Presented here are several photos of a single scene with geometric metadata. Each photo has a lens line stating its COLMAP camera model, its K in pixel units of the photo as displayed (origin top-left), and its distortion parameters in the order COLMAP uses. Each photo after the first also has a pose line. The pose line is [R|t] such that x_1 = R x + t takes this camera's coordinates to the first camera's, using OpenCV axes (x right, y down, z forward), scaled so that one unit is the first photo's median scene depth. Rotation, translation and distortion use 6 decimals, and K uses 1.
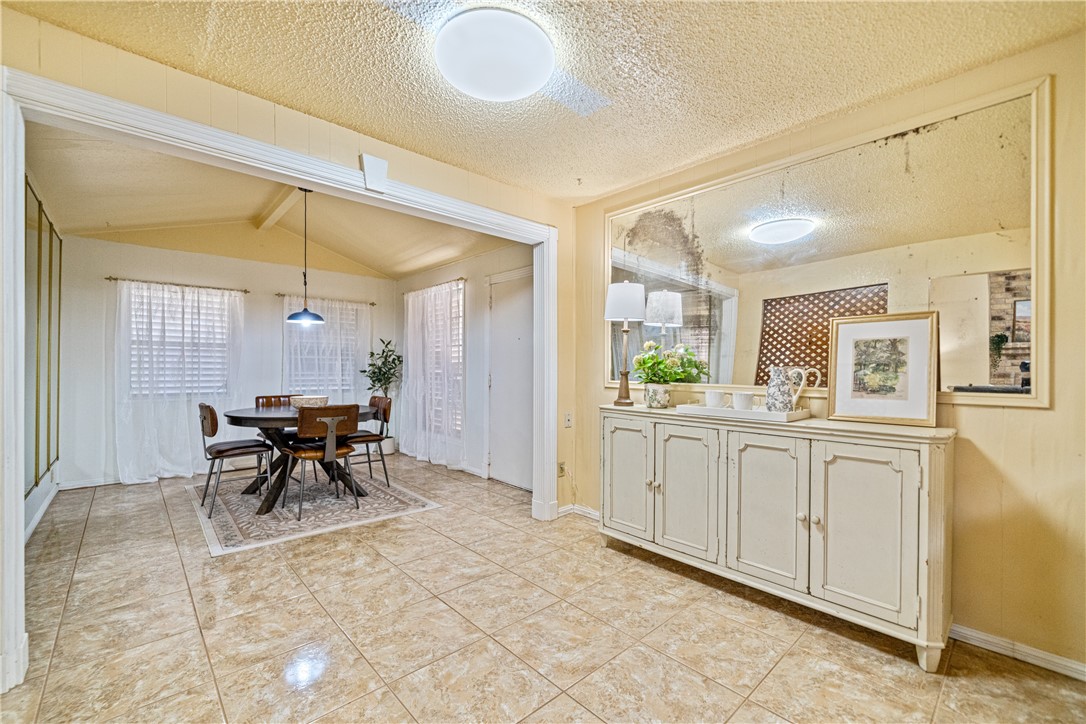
lens RADIAL K [[453.4, 0, 548.3], [0, 453.4, 366.7], [0, 0, 1]] dist [0.007181, -0.000766]
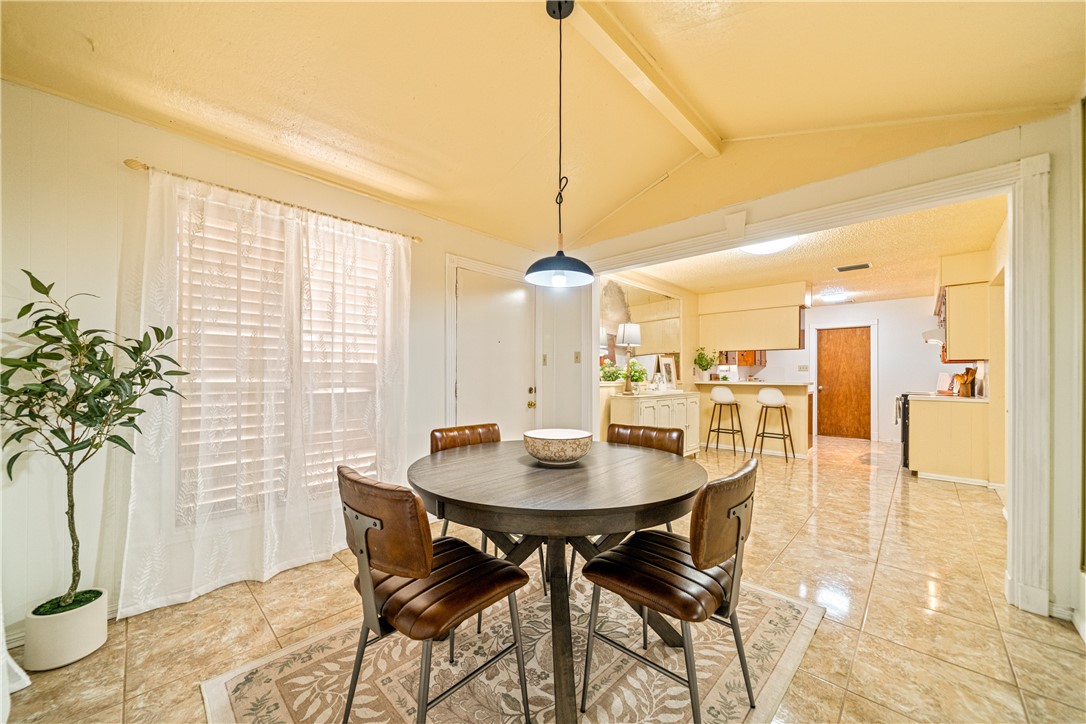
lens RADIAL K [[400.0, 0, 535.1], [0, 400.0, 372.2], [0, 0, 1]] dist [-0.011819, 0.000538]
pose [[-0.052054, 0.001749, 0.998643, -1.158104], [-0.002907, 0.999994, -0.001903, 0.002188], [-0.998640, -0.003002, -0.052048, 1.275407]]
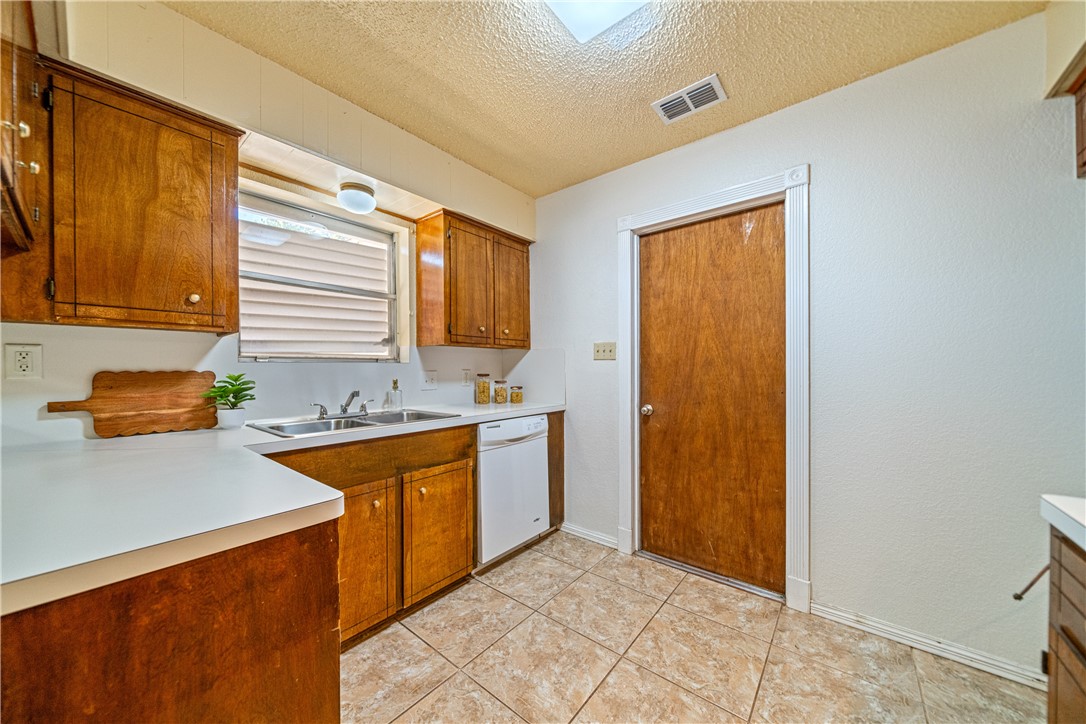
lens RADIAL K [[377.7, 0, 544.9], [0, 377.7, 371.2], [0, 0, 1]] dist [0.003215, -0.000278]
pose [[-0.138644, -0.005331, 0.990328, 0.318527], [0.004577, 0.999971, 0.006023, 0.004149], [-0.990332, 0.005367, -0.138616, -0.156957]]
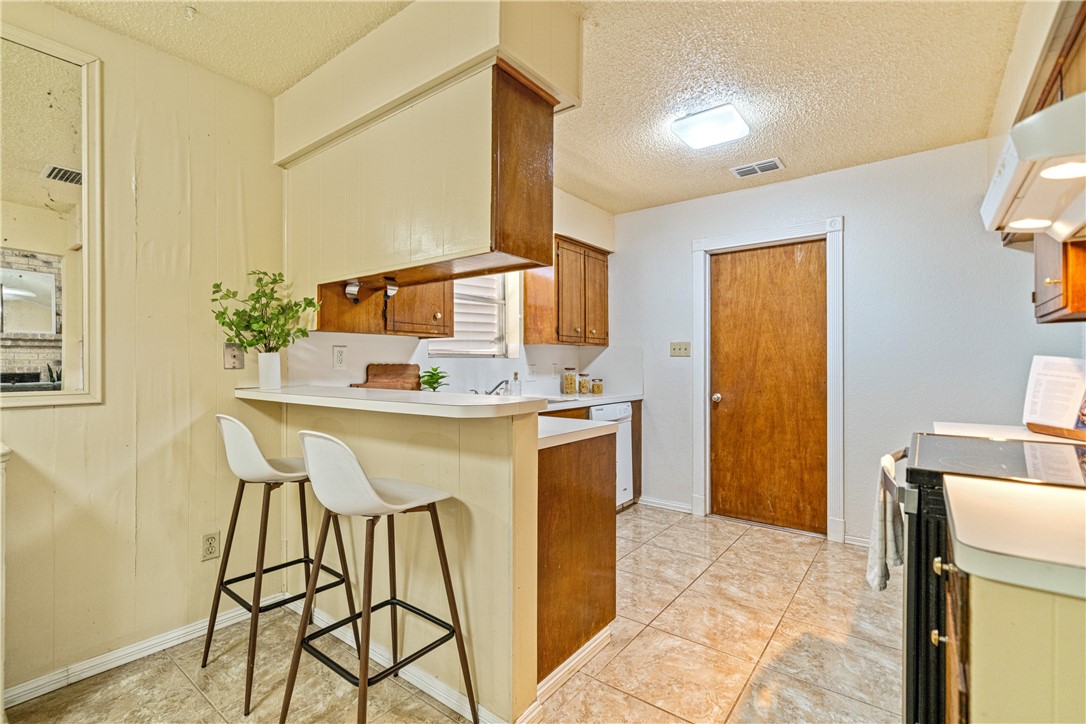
lens RADIAL K [[486.6, 0, 544.4], [0, 486.6, 363.6], [0, 0, 1]] dist [-0.005034, 0.000287]
pose [[-0.165702, 0.000577, 0.986176, -0.036717], [-0.000059, 1.000000, -0.000595, 0.004432], [-0.986176, -0.000157, -0.165702, 0.127685]]
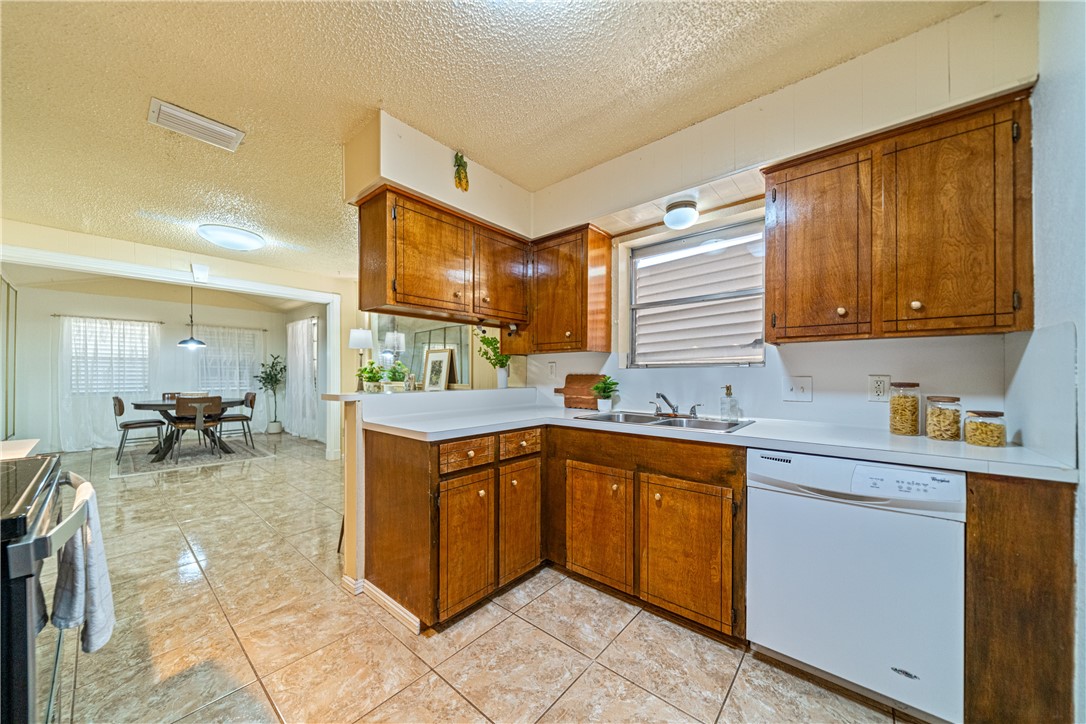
lens RADIAL K [[377.7, 0, 537.1], [0, 377.7, 373.1], [0, 0, 1]] dist [0.003215, -0.000278]
pose [[0.993631, -0.001514, 0.112669, 0.640145], [0.001656, 0.999998, -0.001163, 0.002449], [-0.112667, 0.001342, 0.993632, -0.563406]]
